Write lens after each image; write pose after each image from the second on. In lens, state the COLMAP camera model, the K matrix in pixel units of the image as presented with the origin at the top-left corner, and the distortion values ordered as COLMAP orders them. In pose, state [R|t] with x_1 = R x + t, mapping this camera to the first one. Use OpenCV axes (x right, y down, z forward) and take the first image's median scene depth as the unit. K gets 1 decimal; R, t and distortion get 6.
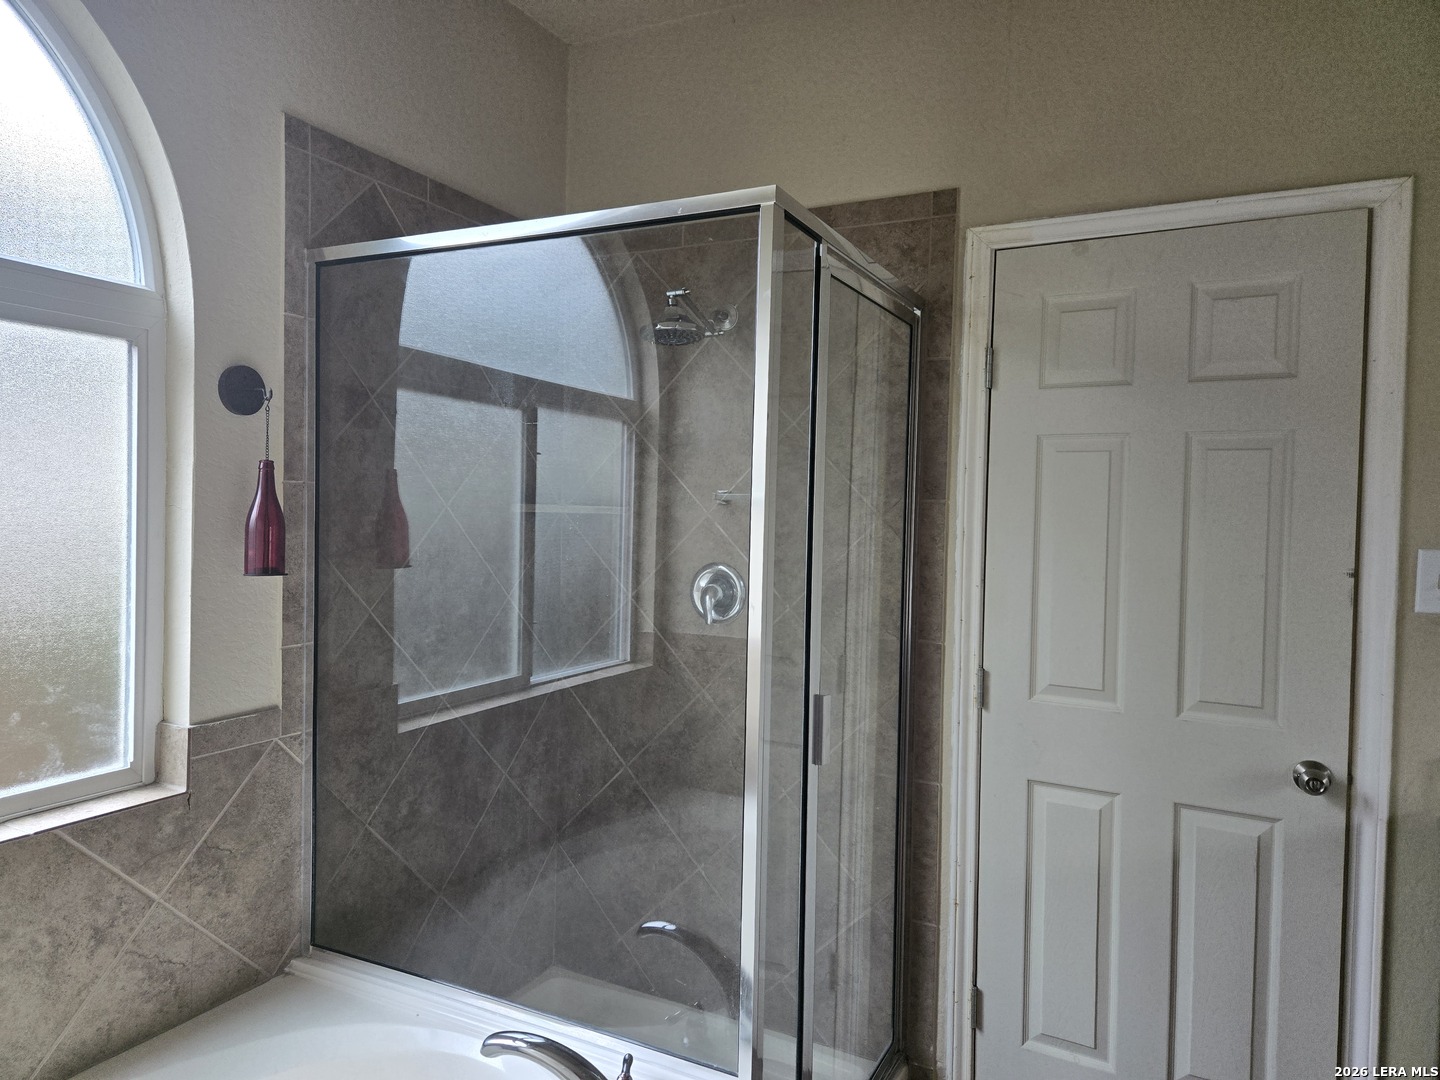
lens RADIAL K [[946.9, 0, 713.9], [0, 946.9, 532.9], [0, 0, 1]] dist [0.060875, -0.059306]
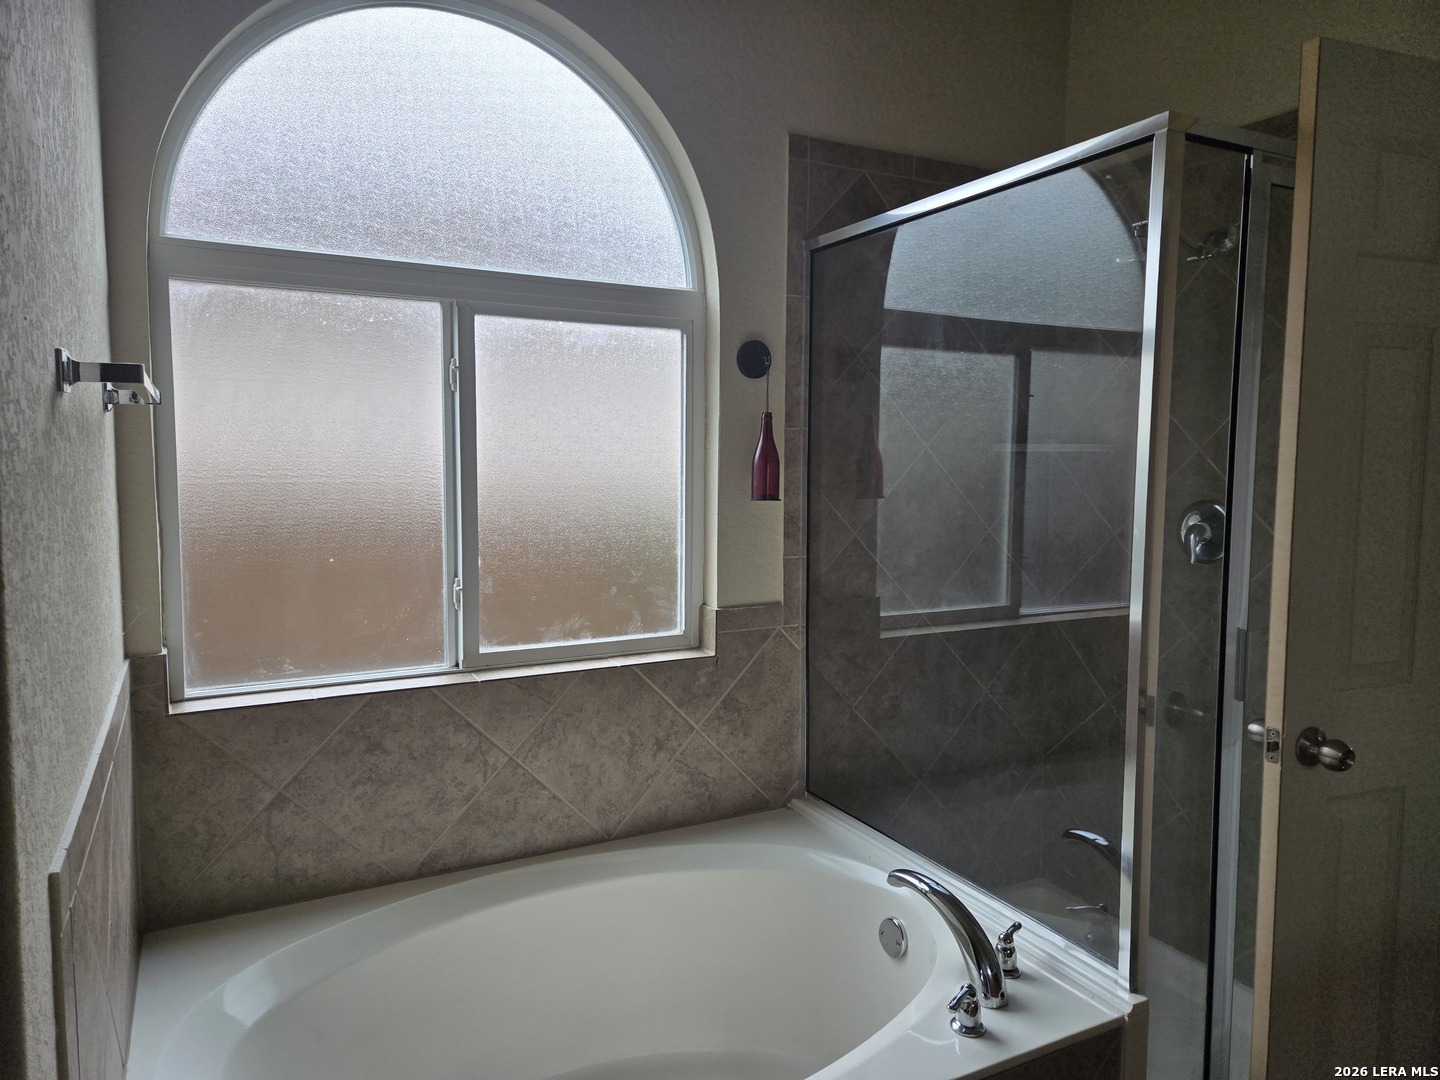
lens RADIAL K [[946.9, 0, 713.9], [0, 946.9, 532.9], [0, 0, 1]] dist [0.060875, -0.059306]
pose [[0.811757, 0.031259, -0.583158, 0.215851], [-0.001676, 0.998687, 0.051200, 0.020821], [0.583993, -0.040585, 0.810743, -0.090086]]
